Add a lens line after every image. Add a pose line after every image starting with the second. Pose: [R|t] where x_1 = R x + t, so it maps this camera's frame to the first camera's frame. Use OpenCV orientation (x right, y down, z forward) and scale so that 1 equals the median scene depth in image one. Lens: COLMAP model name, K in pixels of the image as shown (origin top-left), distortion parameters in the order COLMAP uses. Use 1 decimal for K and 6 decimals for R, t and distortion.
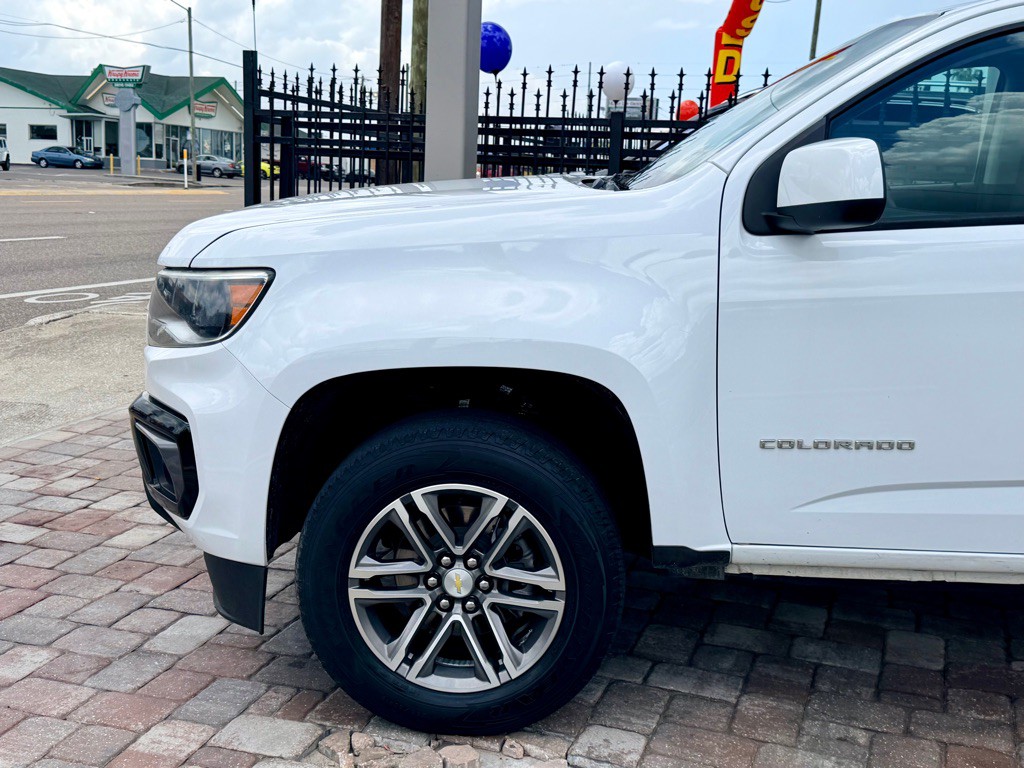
lens RADIAL K [[1191.8, 0, 507.8], [0, 1191.8, 387.6], [0, 0, 1]] dist [0.179237, -0.415418]
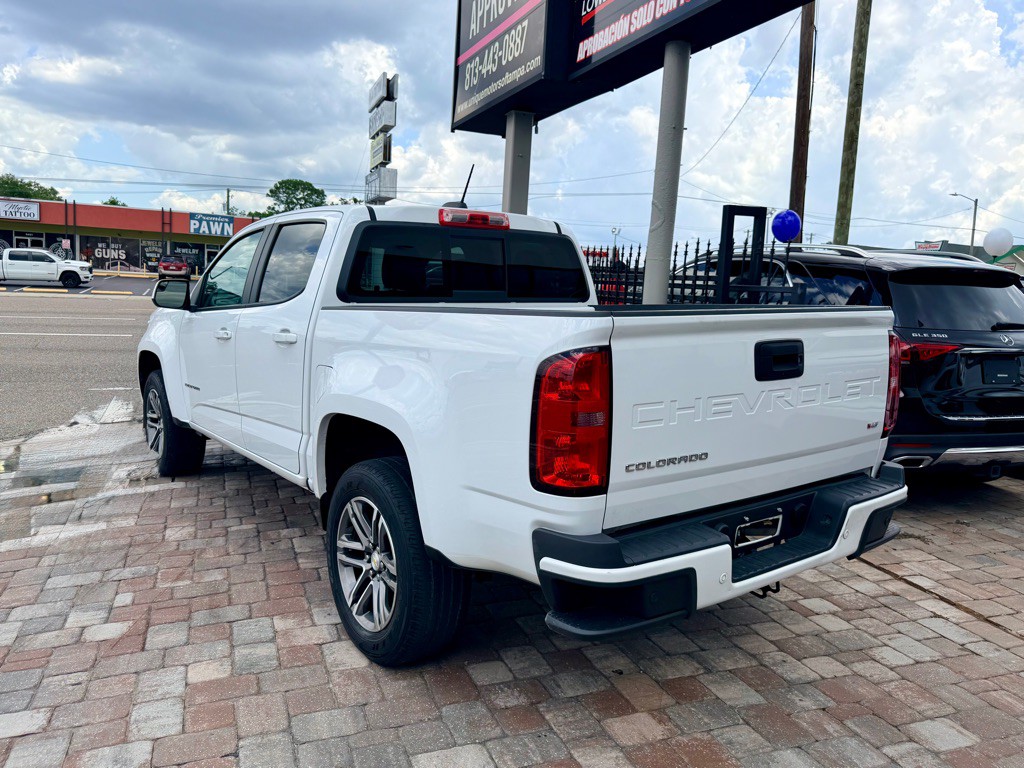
lens RADIAL K [[770.2, 0, 512.0], [0, 770.2, 384.0], [0, 0, 1]] dist [0.080263, -0.126216]
pose [[0.653555, 0.088064, -0.751738, 2.028113], [-0.150351, 0.988520, -0.014911, -0.042121], [0.741795, 0.122770, 0.659293, 0.337939]]
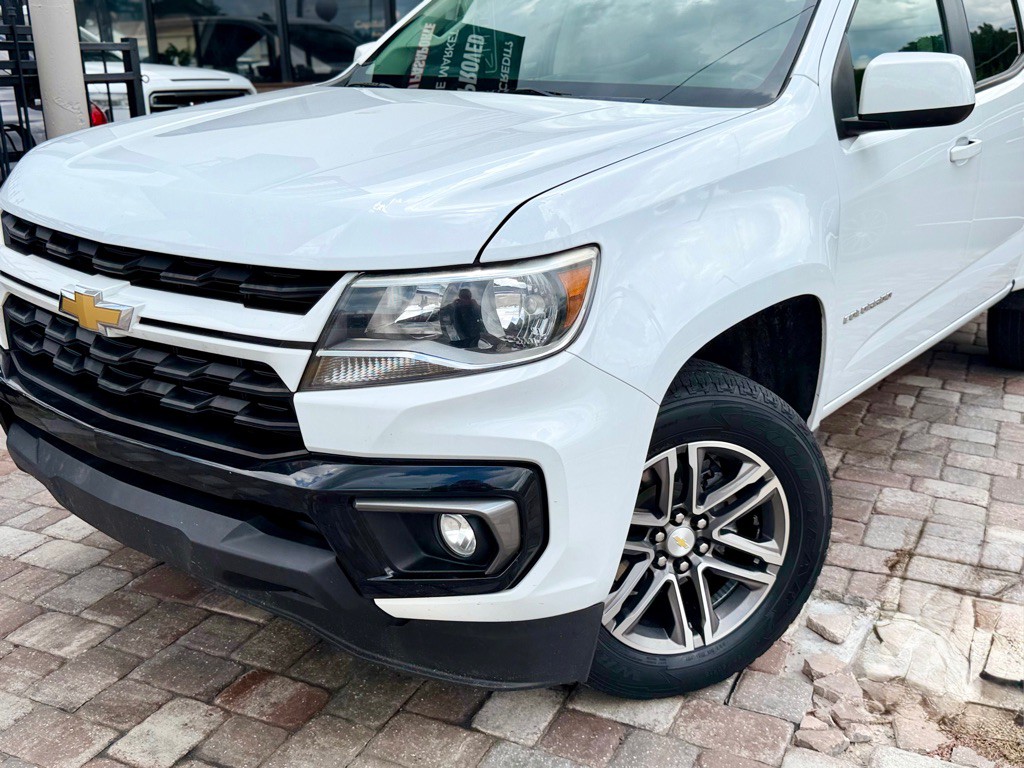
lens RADIAL K [[1081.8, 0, 512.0], [0, 1081.8, 384.0], [0, 0, 1]] dist [0.107166, -0.182954]
pose [[0.550389, -0.269652, 0.790164, -0.800646], [0.162787, 0.962904, 0.215212, -0.169647], [-0.818885, 0.010178, 0.573868, 0.626202]]
